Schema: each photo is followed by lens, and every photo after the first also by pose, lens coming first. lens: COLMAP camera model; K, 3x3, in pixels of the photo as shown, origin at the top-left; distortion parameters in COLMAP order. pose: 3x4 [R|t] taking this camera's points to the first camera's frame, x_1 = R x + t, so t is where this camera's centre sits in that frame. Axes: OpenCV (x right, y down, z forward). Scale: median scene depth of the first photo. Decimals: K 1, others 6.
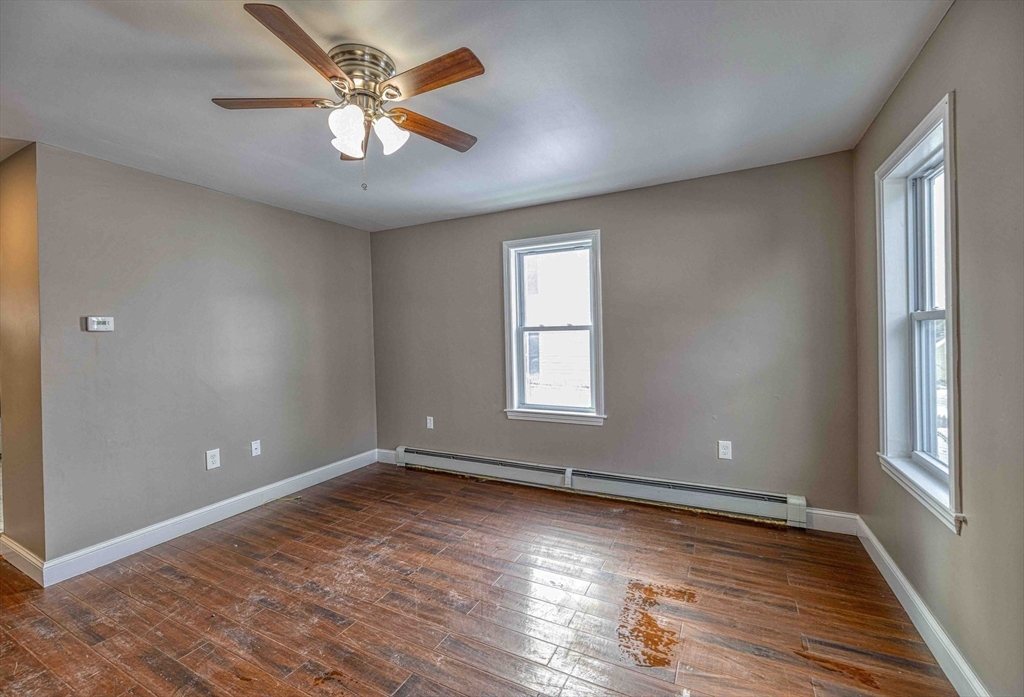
lens RADIAL K [[432.3, 0, 494.1], [0, 432.3, 343.6], [0, 0, 1]] dist [0.001357, 0.000107]
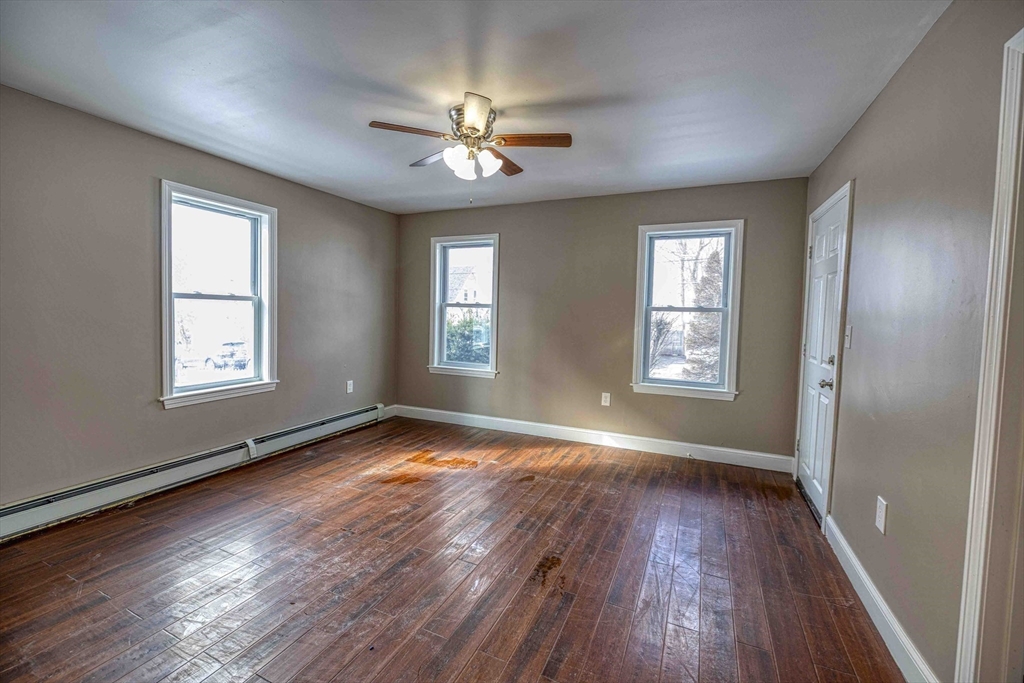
lens RADIAL K [[434.6, 0, 510.0], [0, 434.6, 340.1], [0, 0, 1]] dist [0.000591, -0.001879]
pose [[-0.074610, -0.044400, 0.996224, -0.871034], [-0.007843, 0.999004, 0.043936, 0.010773], [-0.997182, -0.004535, -0.074884, 0.483816]]
